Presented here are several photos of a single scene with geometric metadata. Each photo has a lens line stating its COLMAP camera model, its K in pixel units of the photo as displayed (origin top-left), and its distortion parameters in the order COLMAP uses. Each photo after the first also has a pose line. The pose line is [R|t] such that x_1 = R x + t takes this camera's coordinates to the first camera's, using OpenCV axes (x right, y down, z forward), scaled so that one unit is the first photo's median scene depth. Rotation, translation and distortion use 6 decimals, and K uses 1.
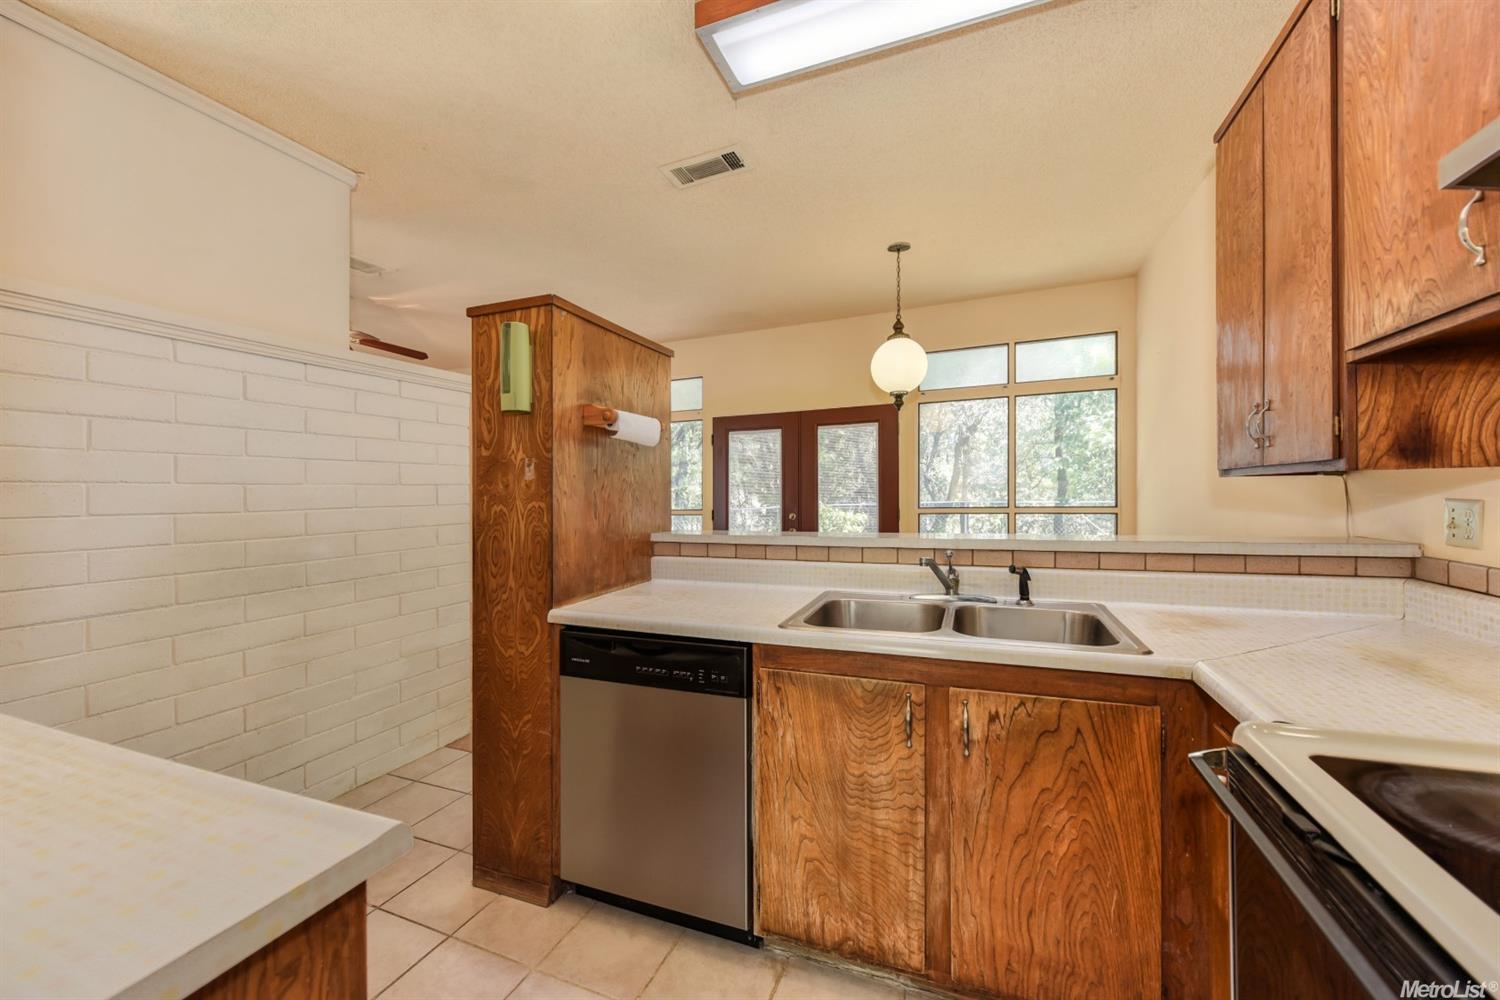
lens RADIAL K [[589.3, 0, 740.7], [0, 589.3, 499.8], [0, 0, 1]] dist [0.003301, -0.000063]
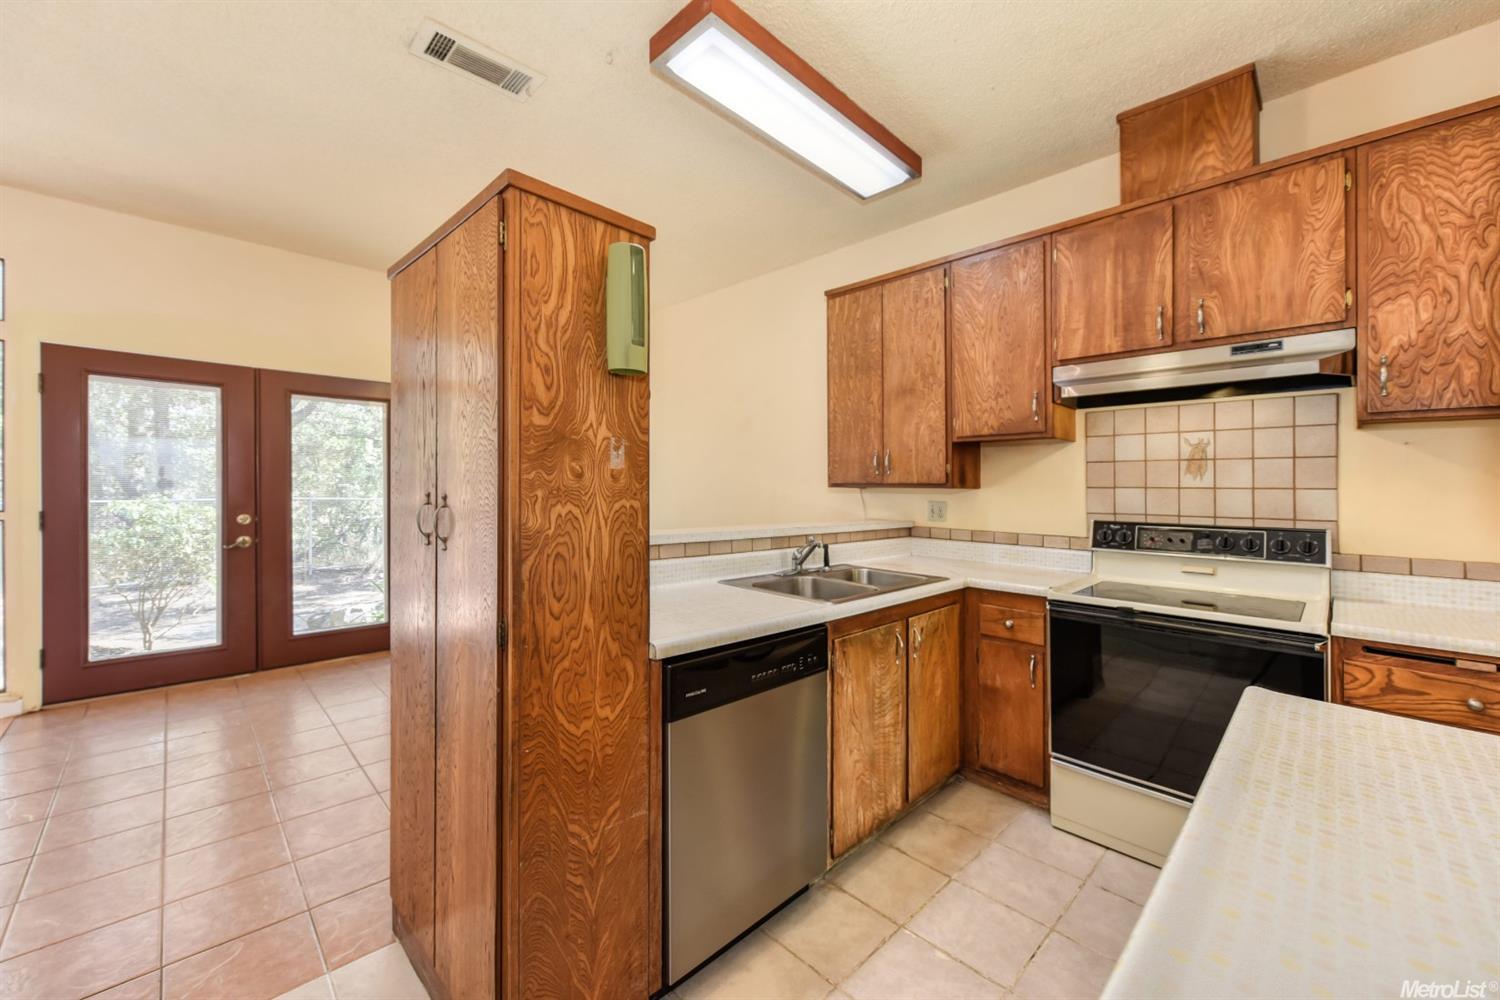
lens RADIAL K [[589.3, 0, 745.8], [0, 589.3, 491.6], [0, 0, 1]] dist [0.003301, -0.000063]
pose [[0.387006, 0.018029, 0.921901, -0.951144], [-0.009603, 0.999833, -0.015522, 0.002948], [-0.922027, -0.002846, 0.387115, 0.582885]]
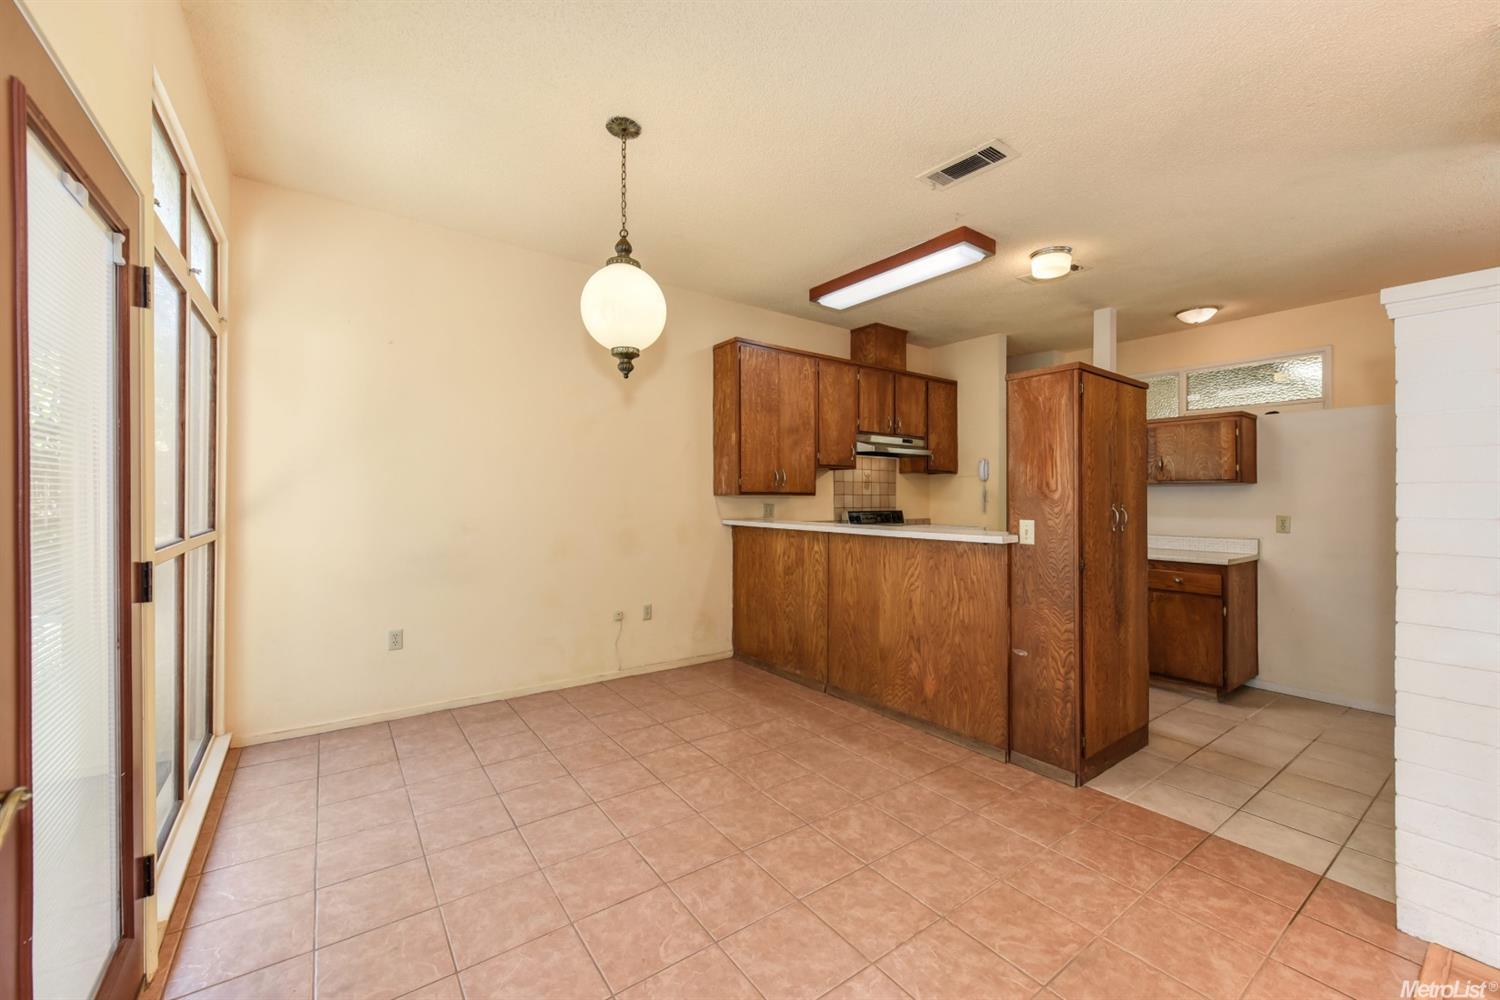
lens RADIAL K [[589.3, 0, 748.0], [0, 589.3, 493.9], [0, 0, 1]] dist [0.003301, -0.000063]
pose [[-0.852417, 0.016382, 0.522606, -0.358703], [0.015976, 0.999858, -0.005284, -0.036698], [-0.522618, 0.003845, -0.852558, 3.093576]]
